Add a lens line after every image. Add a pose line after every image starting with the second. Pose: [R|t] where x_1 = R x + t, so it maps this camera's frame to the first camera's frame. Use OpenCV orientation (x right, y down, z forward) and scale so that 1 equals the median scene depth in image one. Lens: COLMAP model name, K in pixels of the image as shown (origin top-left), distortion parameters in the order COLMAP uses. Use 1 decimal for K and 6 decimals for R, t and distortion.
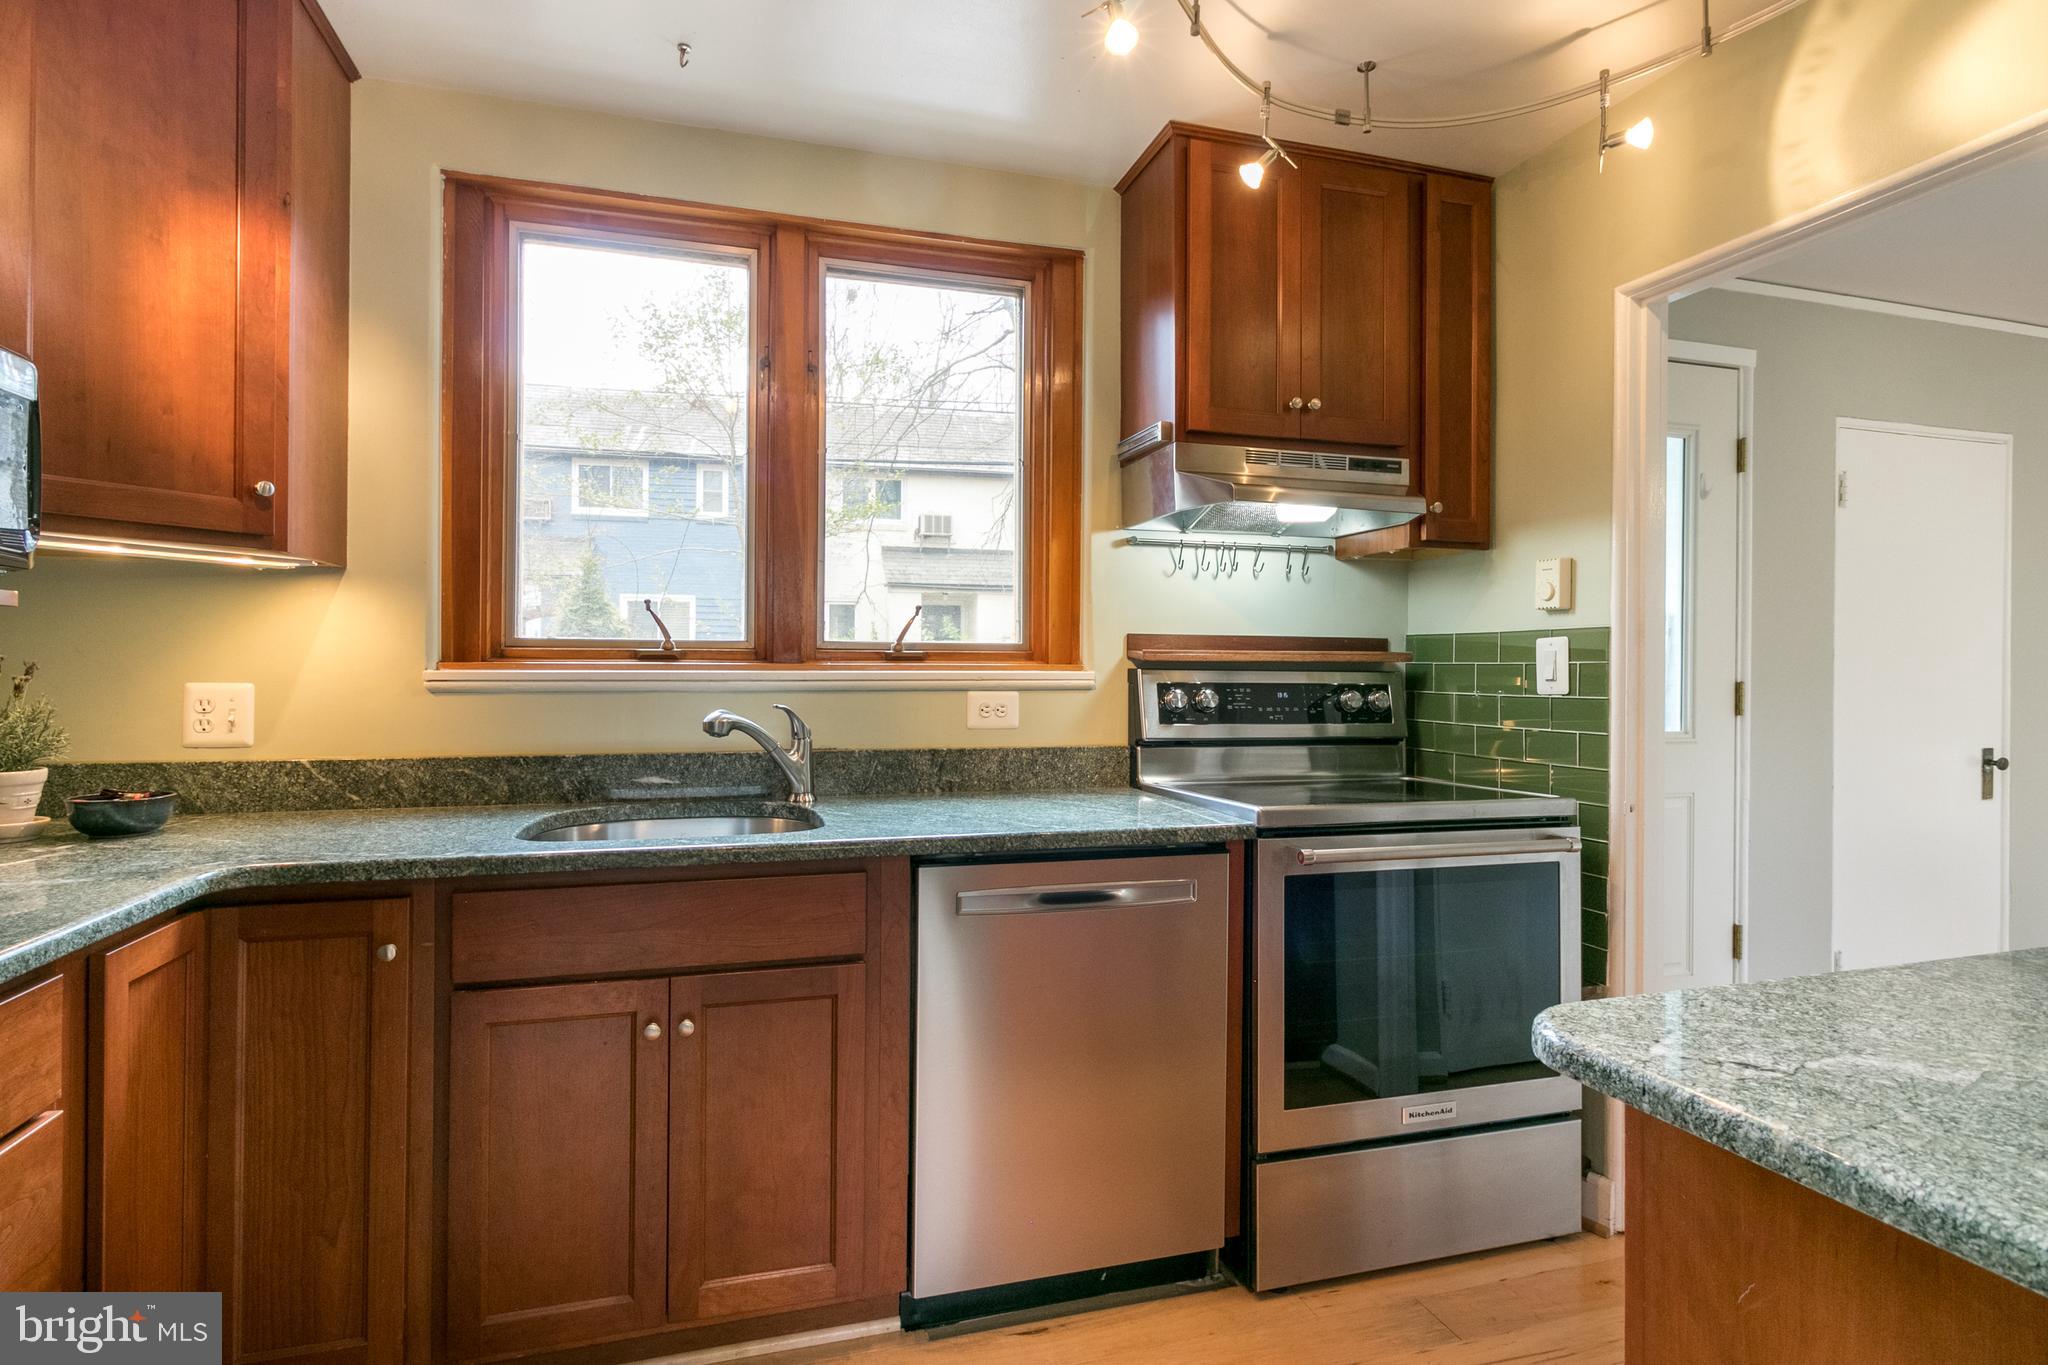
lens RADIAL K [[1024.8, 0, 1024.6], [0, 1024.8, 663.5], [0, 0, 1]] dist [0.000547, -0.002446]
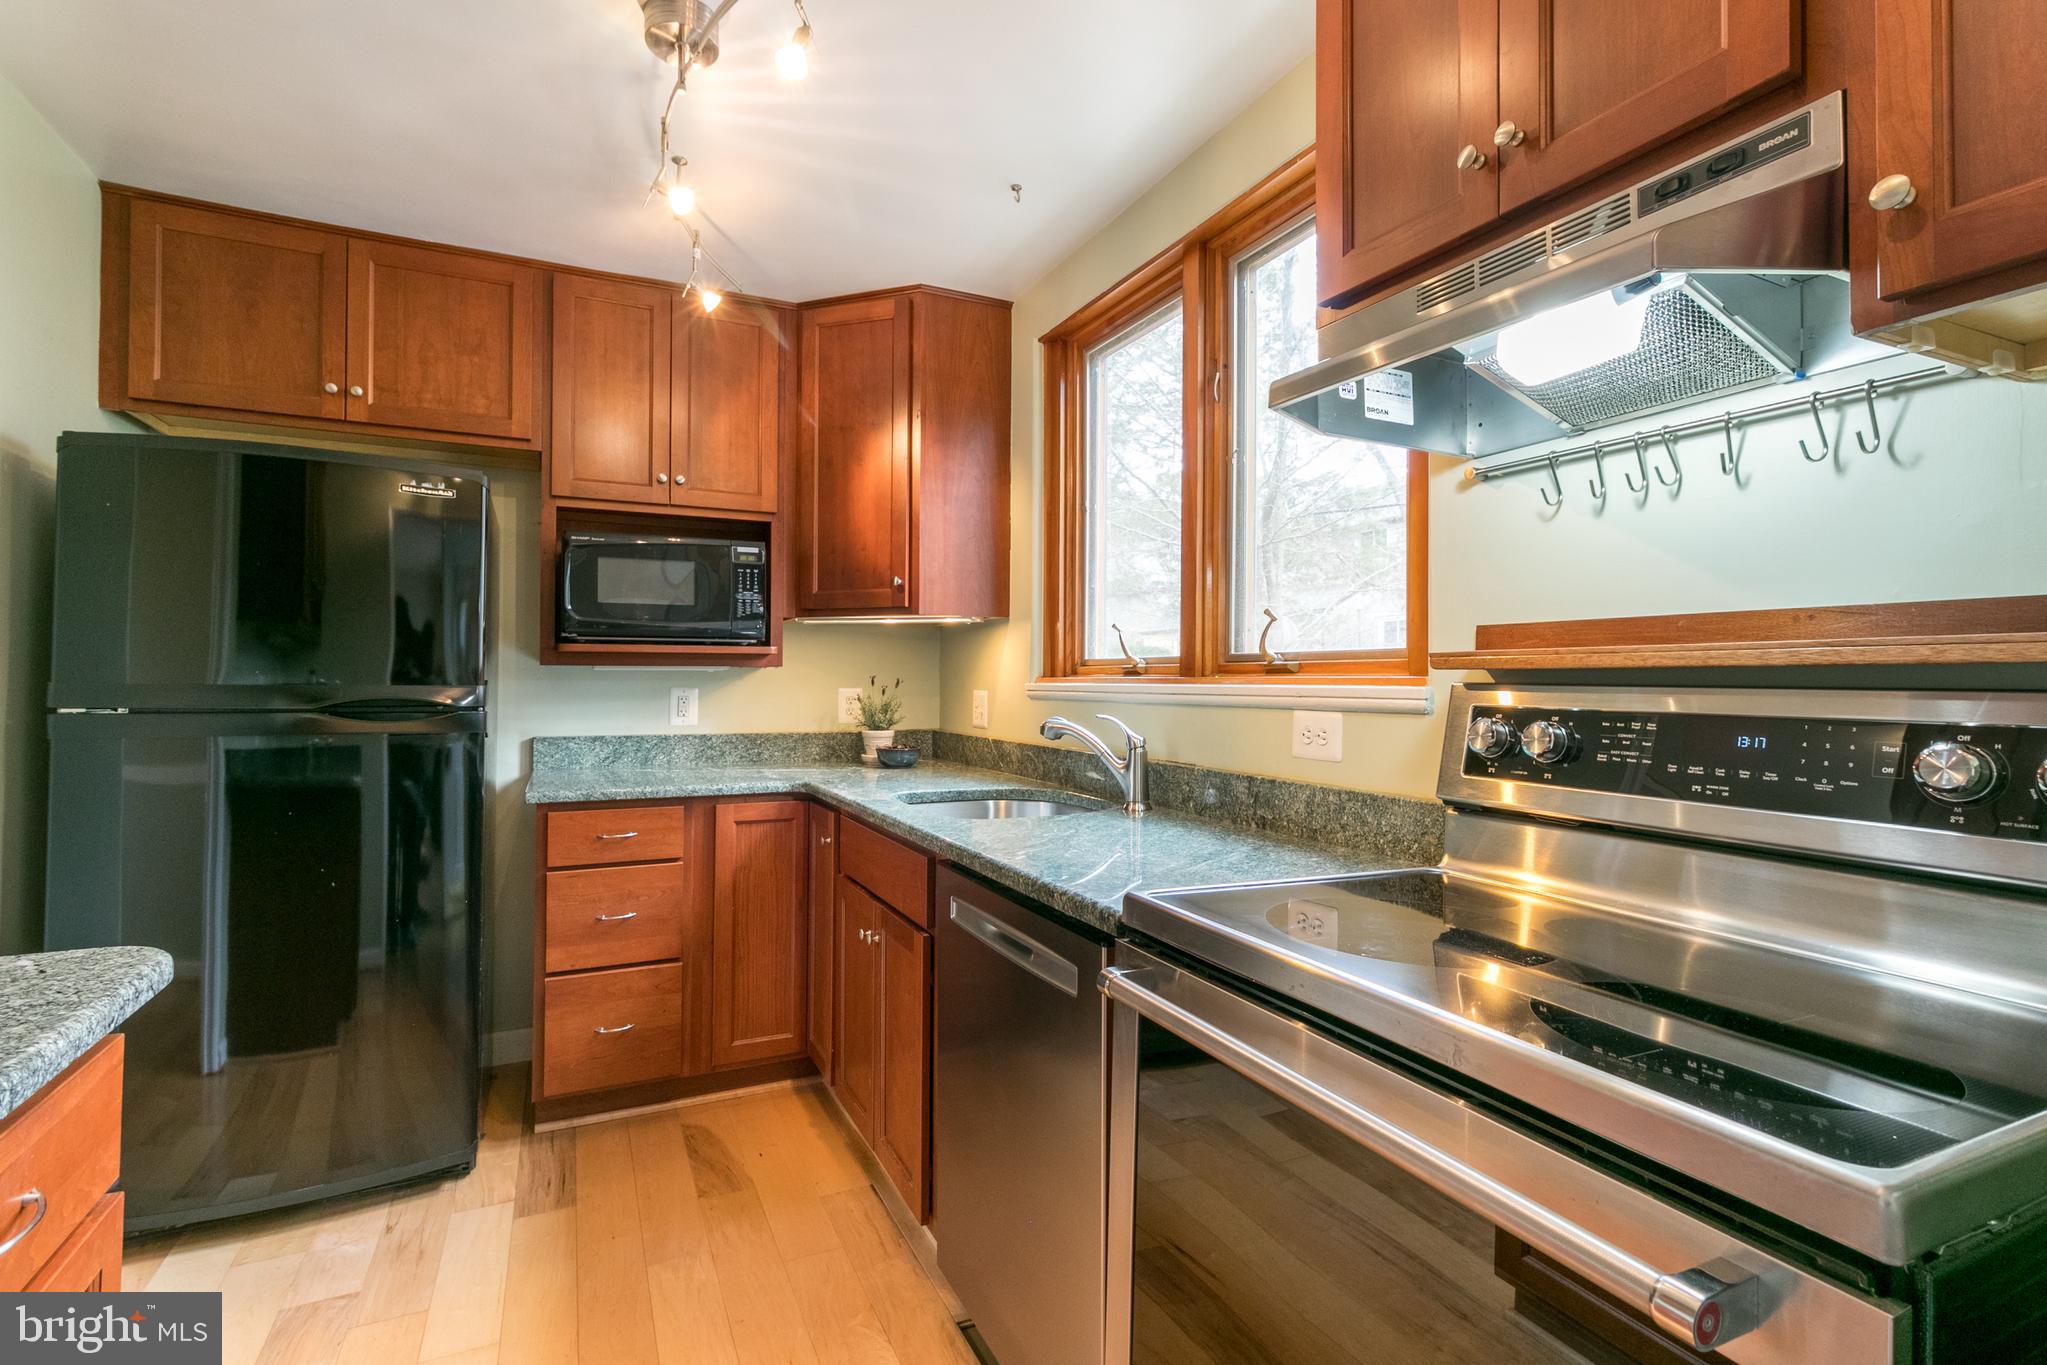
lens RADIAL K [[940.4, 0, 1010.5], [0, 940.4, 667.8], [0, 0, 1]] dist [0.004144, 0.000866]
pose [[0.154447, -0.017560, -0.987845, 0.663032], [-0.003068, 0.999829, -0.018253, 0.007789], [0.987996, 0.005849, 0.154367, 0.678852]]
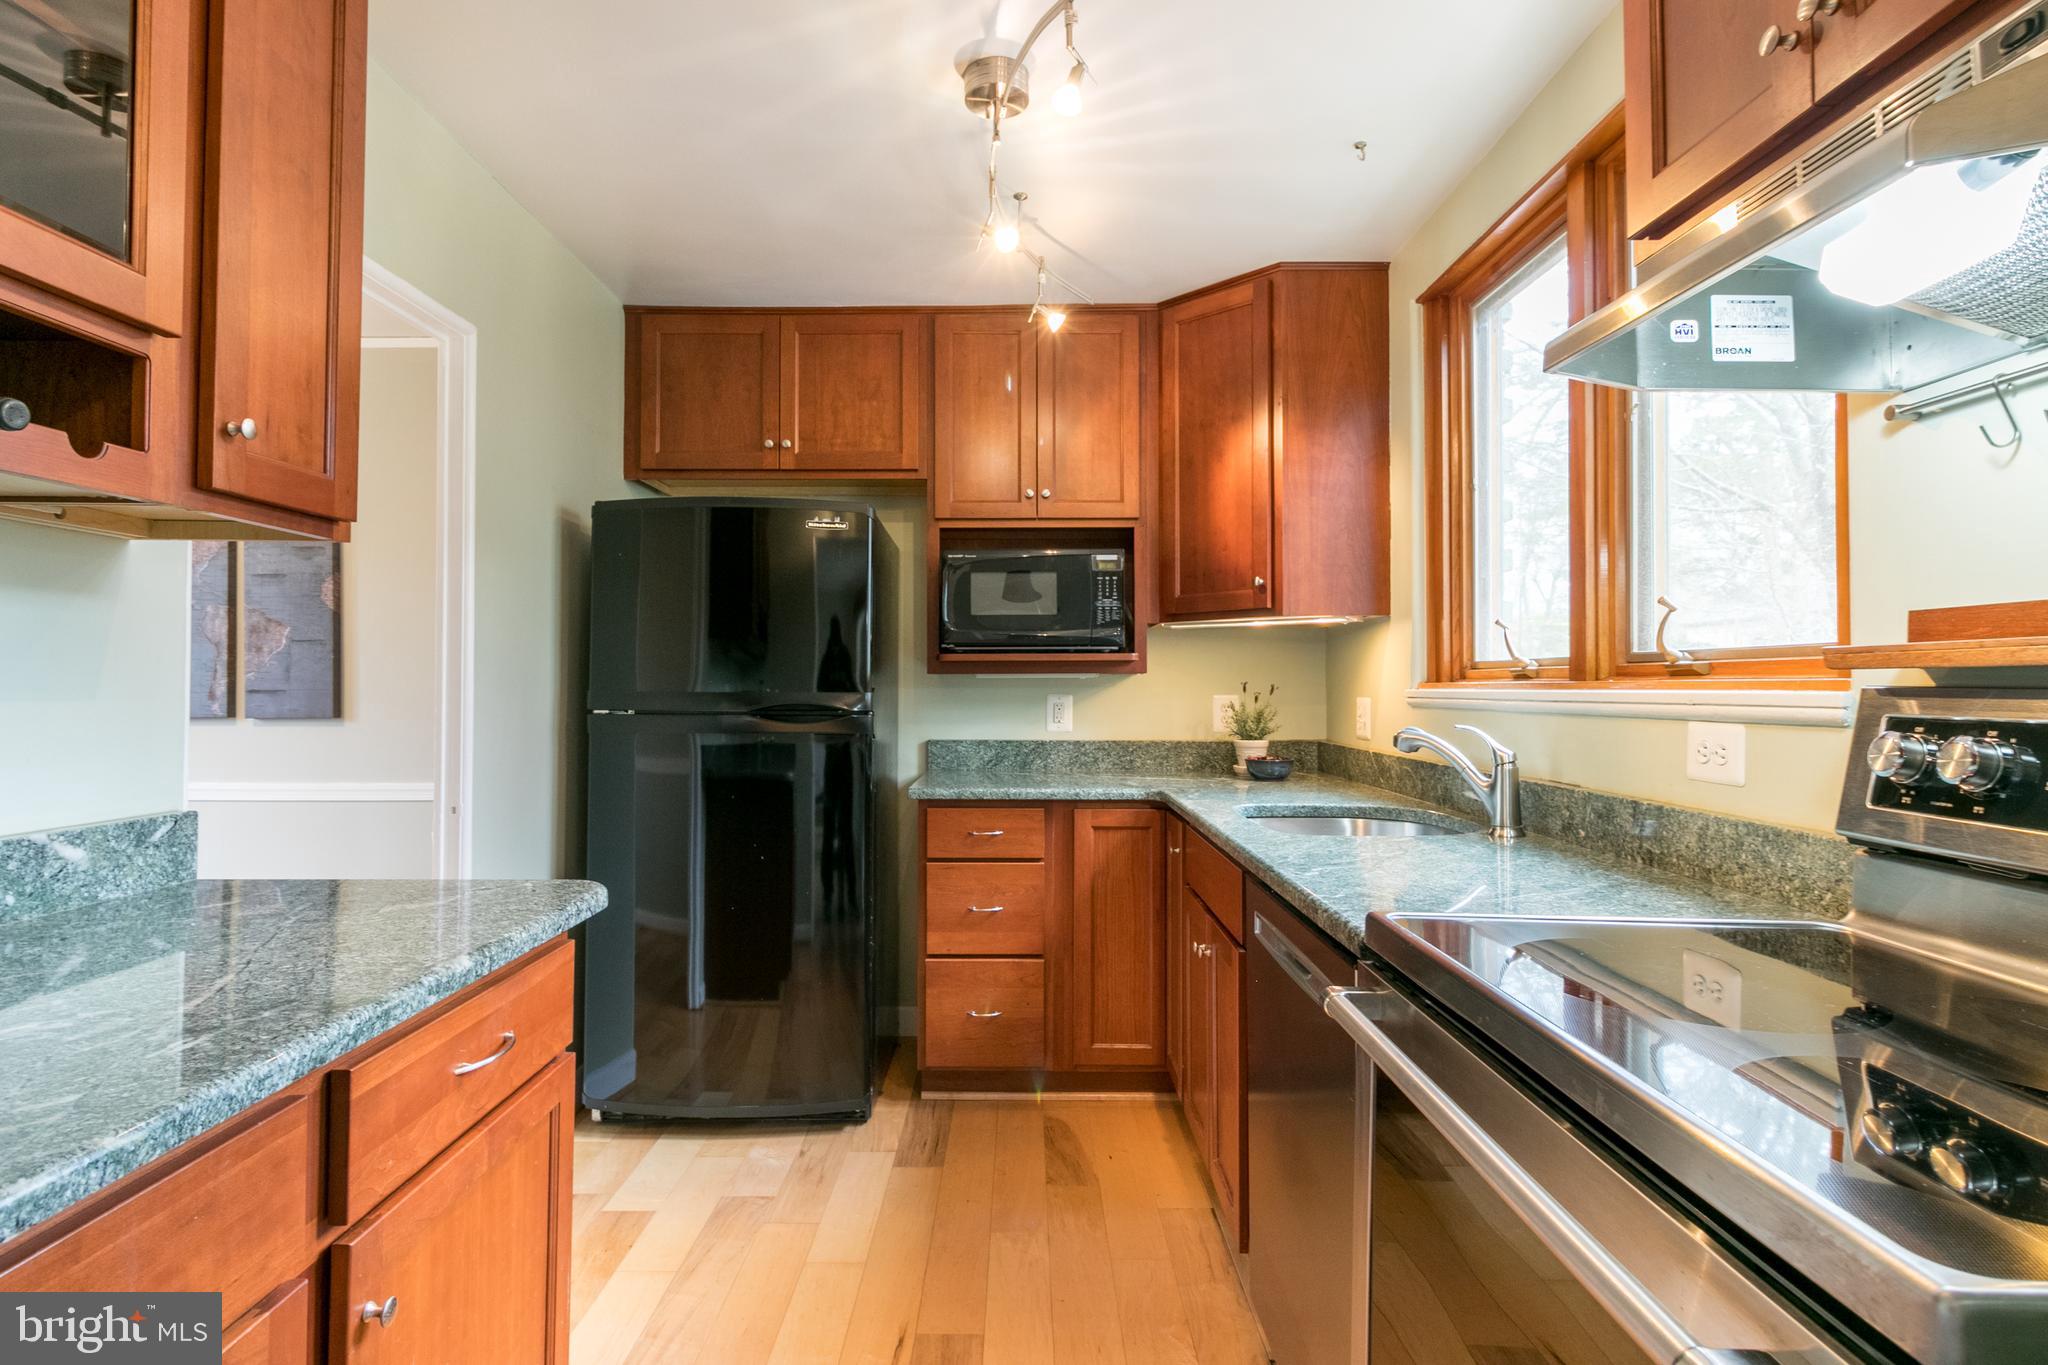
lens RADIAL K [[1024.8, 0, 1015.8], [0, 1024.8, 668.1], [0, 0, 1]] dist [0.000547, -0.002446]
pose [[-0.287925, -0.022323, -0.957393, 0.716499], [-0.001104, 0.999735, -0.022979, 0.008661], [0.957652, -0.005559, -0.287873, 0.794734]]
